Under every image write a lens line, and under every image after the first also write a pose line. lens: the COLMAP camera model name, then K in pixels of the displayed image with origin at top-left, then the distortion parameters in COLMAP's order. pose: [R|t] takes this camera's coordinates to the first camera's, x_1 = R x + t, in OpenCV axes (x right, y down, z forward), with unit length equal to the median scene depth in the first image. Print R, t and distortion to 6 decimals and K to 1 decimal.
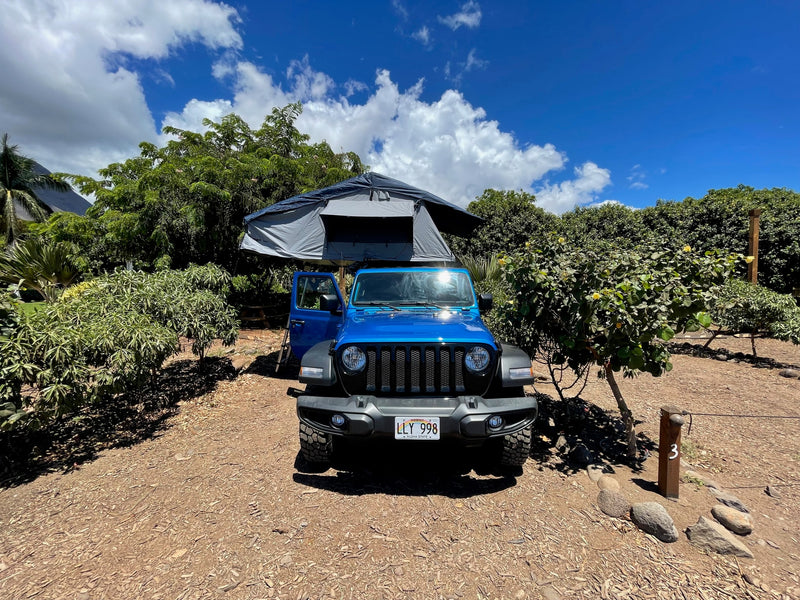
lens RADIAL K [[323.8, 0, 401.7], [0, 323.8, 301.7], [0, 0, 1]] dist [-0.003988, -0.000026]
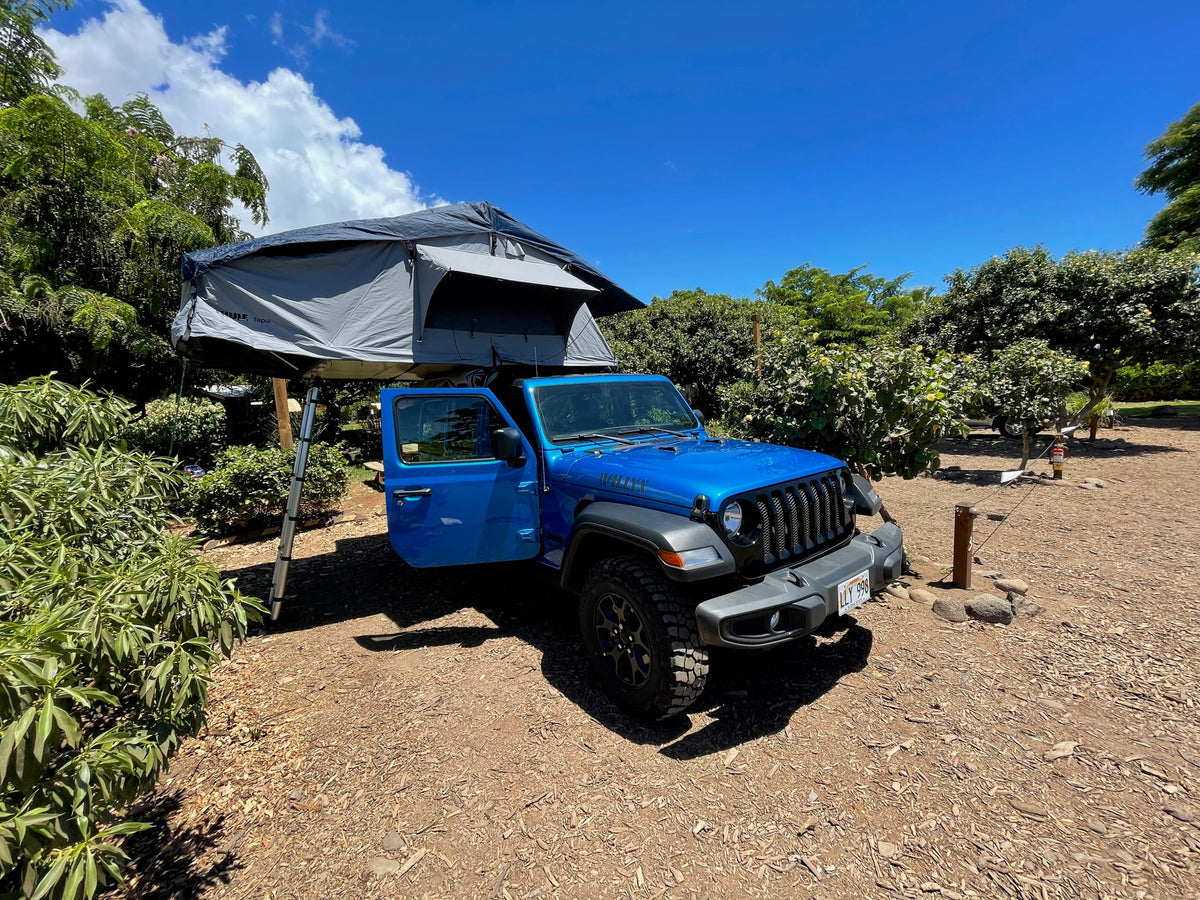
lens RADIAL K [[485.7, 0, 603.9], [0, 485.7, 452.0], [0, 0, 1]] dist [-0.003988, -0.000026]
pose [[0.787203, -0.111473, 0.606535, -0.495702], [0.090068, 0.993763, 0.065745, -0.018332], [-0.610081, 0.002875, 0.792334, 0.240085]]
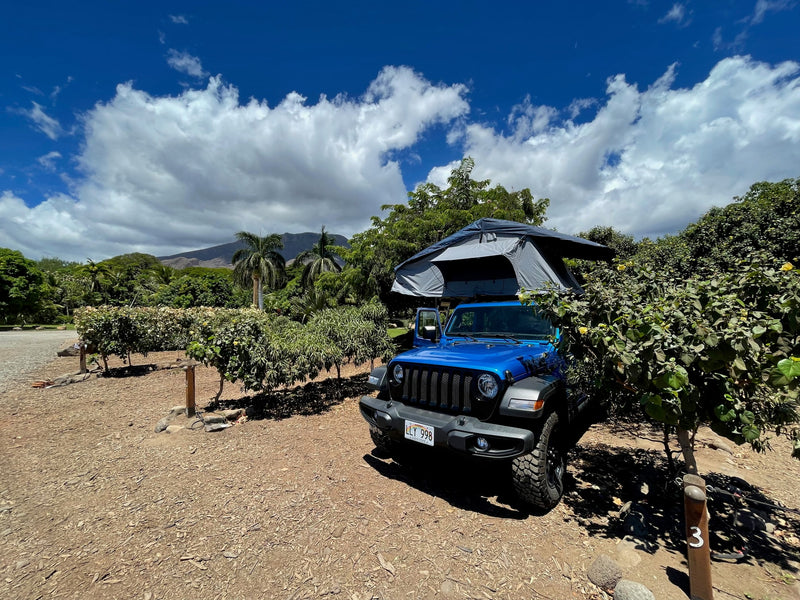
lens RADIAL K [[323.8, 0, 402.6], [0, 323.8, 302.2], [0, 0, 1]] dist [-0.003988, -0.000026]
pose [[0.791338, -0.028443, -0.610716, 0.383601], [-0.032601, 0.995533, -0.088608, 0.000841], [0.610509, 0.090029, 0.786876, -0.034814]]
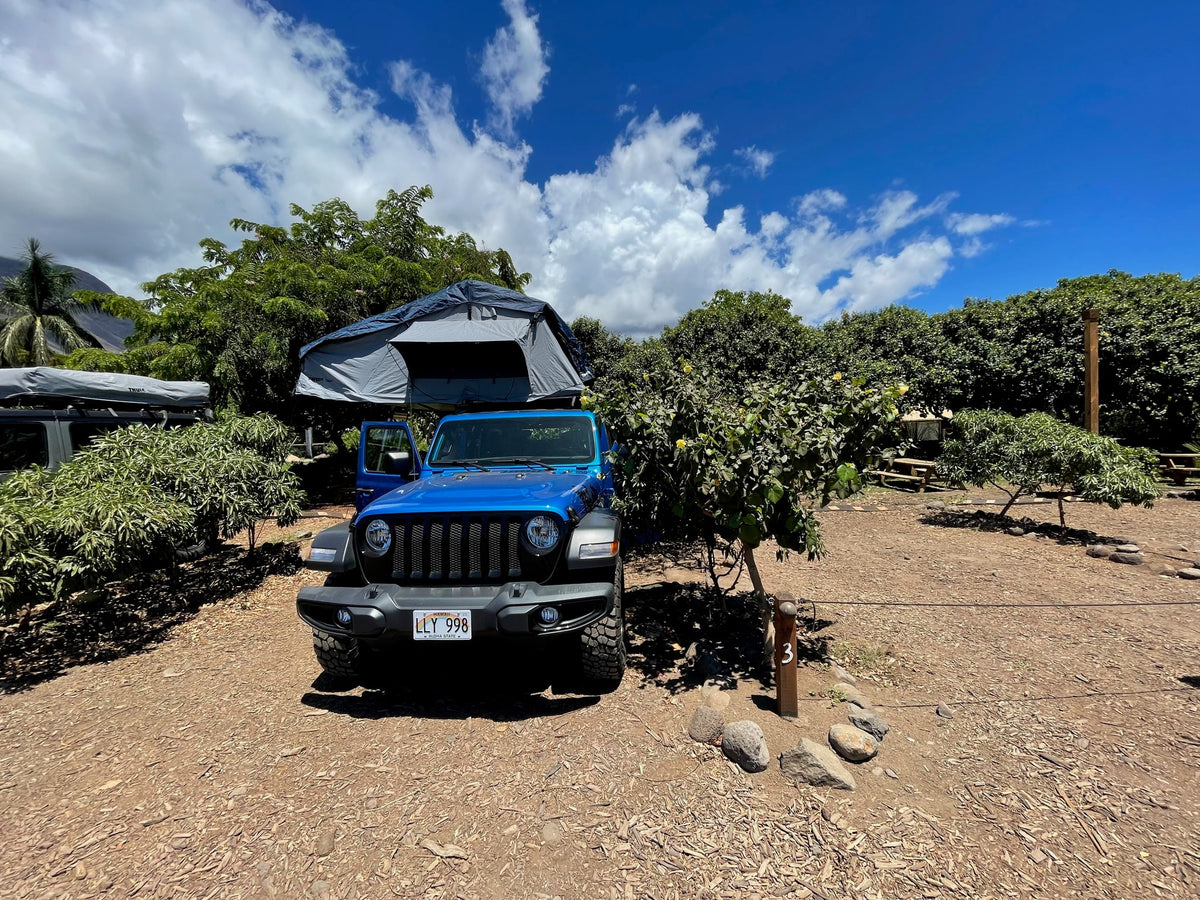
lens RADIAL K [[485.7, 0, 602.6], [0, 485.7, 449.8], [0, 0, 1]] dist [-0.003988, -0.000026]
pose [[0.999251, -0.024453, -0.029988, 0.229879], [0.023761, 0.999448, -0.023213, 0.008432], [0.030539, 0.022483, 0.999281, -0.064008]]
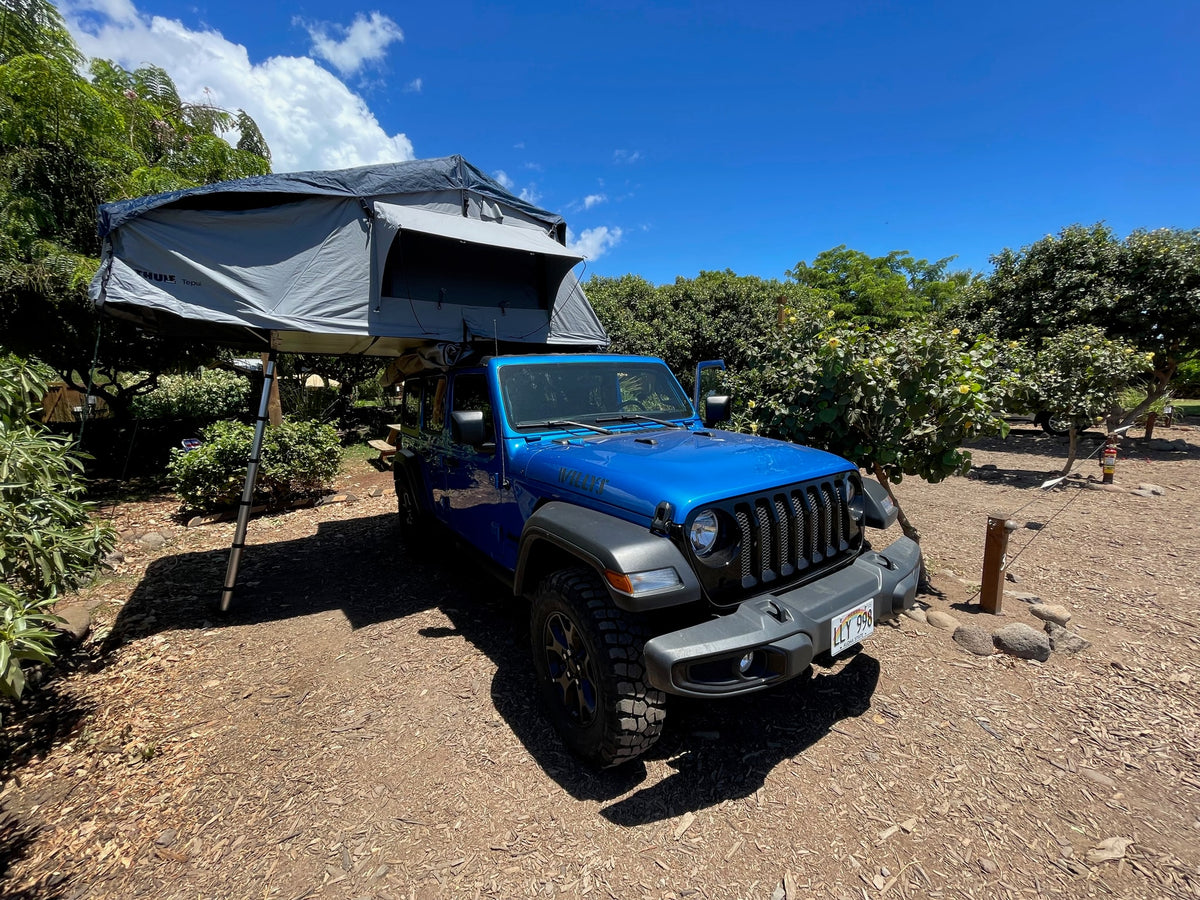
lens RADIAL K [[485.7, 0, 603.4], [0, 485.7, 450.2], [0, 0, 1]] dist [-0.003988, -0.000026]
pose [[0.819080, -0.105446, 0.563905, -0.384859], [0.063498, 0.993587, 0.093561, -0.017487], [-0.570154, -0.040827, 0.820523, 0.272083]]
